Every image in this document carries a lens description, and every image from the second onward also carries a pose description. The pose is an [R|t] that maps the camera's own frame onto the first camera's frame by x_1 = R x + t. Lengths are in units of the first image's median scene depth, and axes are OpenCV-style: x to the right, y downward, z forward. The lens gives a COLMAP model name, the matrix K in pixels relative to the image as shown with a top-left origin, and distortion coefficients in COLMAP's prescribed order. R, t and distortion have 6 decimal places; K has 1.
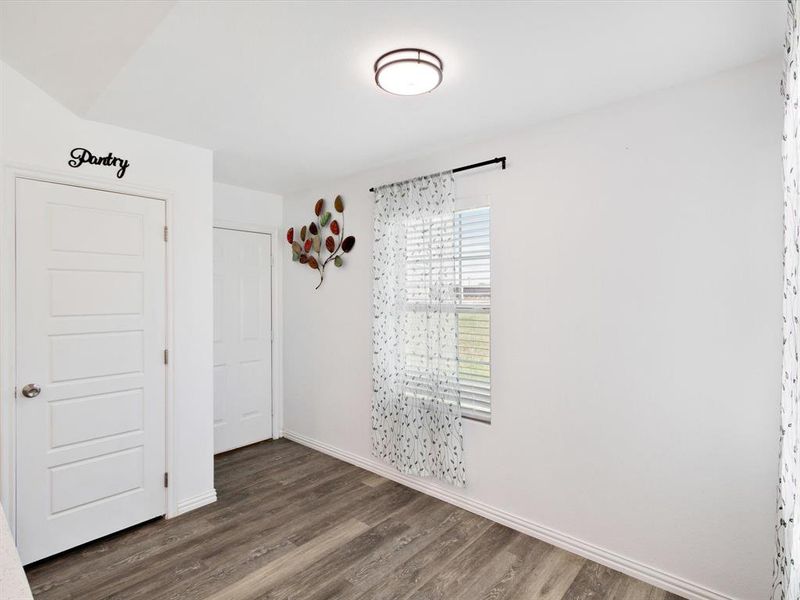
lens RADIAL K [[408.5, 0, 392.2], [0, 408.5, 293.8], [0, 0, 1]] dist [0.000527, -0.001106]
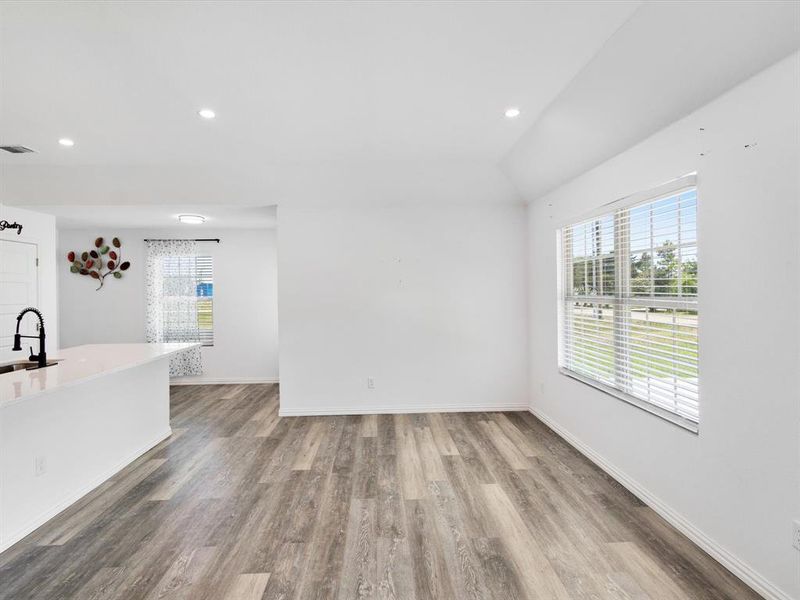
lens RADIAL K [[408.5, 0, 392.2], [0, 408.5, 293.8], [0, 0, 1]] dist [0.000527, -0.001106]
pose [[0.720407, -0.009826, 0.693482, -0.611272], [0.007465, 0.999952, 0.006413, -0.000118], [-0.693512, 0.000557, 0.720445, -1.352091]]
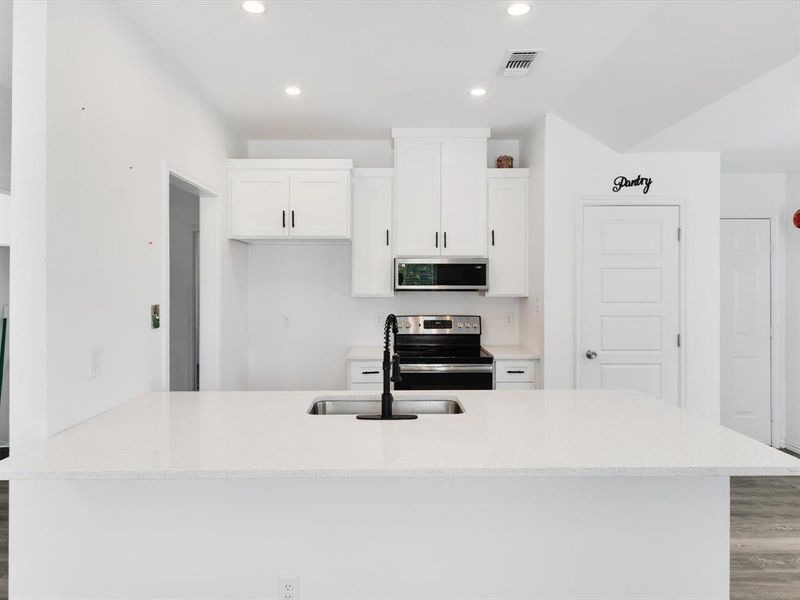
lens RADIAL K [[523.2, 0, 399.3], [0, 523.2, 282.6], [0, 0, 1]] dist [0.006569, 0.001389]
pose [[0.674263, 0.002129, -0.738488, 0.008926], [0.000788, 0.999993, 0.003602, -0.014224], [0.738491, -0.003011, 0.674257, -0.530406]]
